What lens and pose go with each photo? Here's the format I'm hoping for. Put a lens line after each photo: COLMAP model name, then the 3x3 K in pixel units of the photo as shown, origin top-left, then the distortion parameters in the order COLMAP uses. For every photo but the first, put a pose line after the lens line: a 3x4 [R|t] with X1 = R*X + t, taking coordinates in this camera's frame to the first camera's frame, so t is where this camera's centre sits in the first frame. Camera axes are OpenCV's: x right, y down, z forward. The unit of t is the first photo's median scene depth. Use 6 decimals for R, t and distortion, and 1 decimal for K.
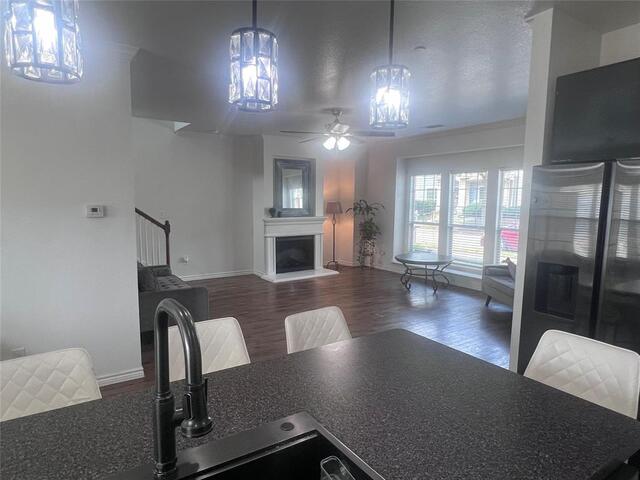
lens RADIAL K [[387.9, 0, 320.0], [0, 387.9, 240.0], [0, 0, 1]] dist [0.002917, 0.000154]
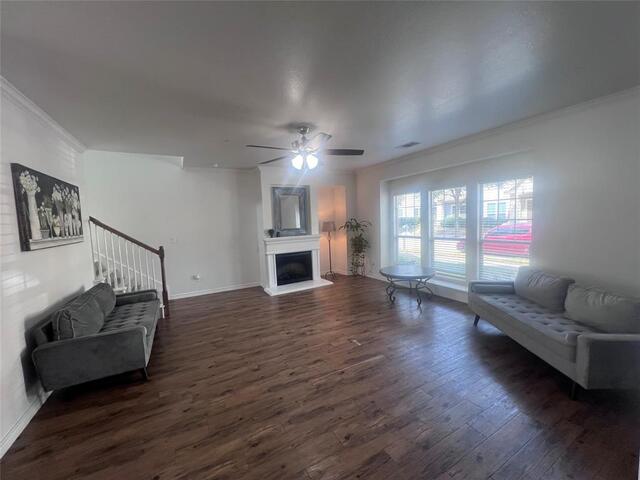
lens RADIAL K [[255.7, 0, 320.0], [0, 255.7, 240.0], [0, 0, 1]] dist [0.000304, 0.000003]
pose [[0.995266, -0.040646, -0.088285, 0.082961], [0.038224, 0.998850, -0.028958, -0.022253], [0.089361, 0.025447, 0.995674, 0.243177]]
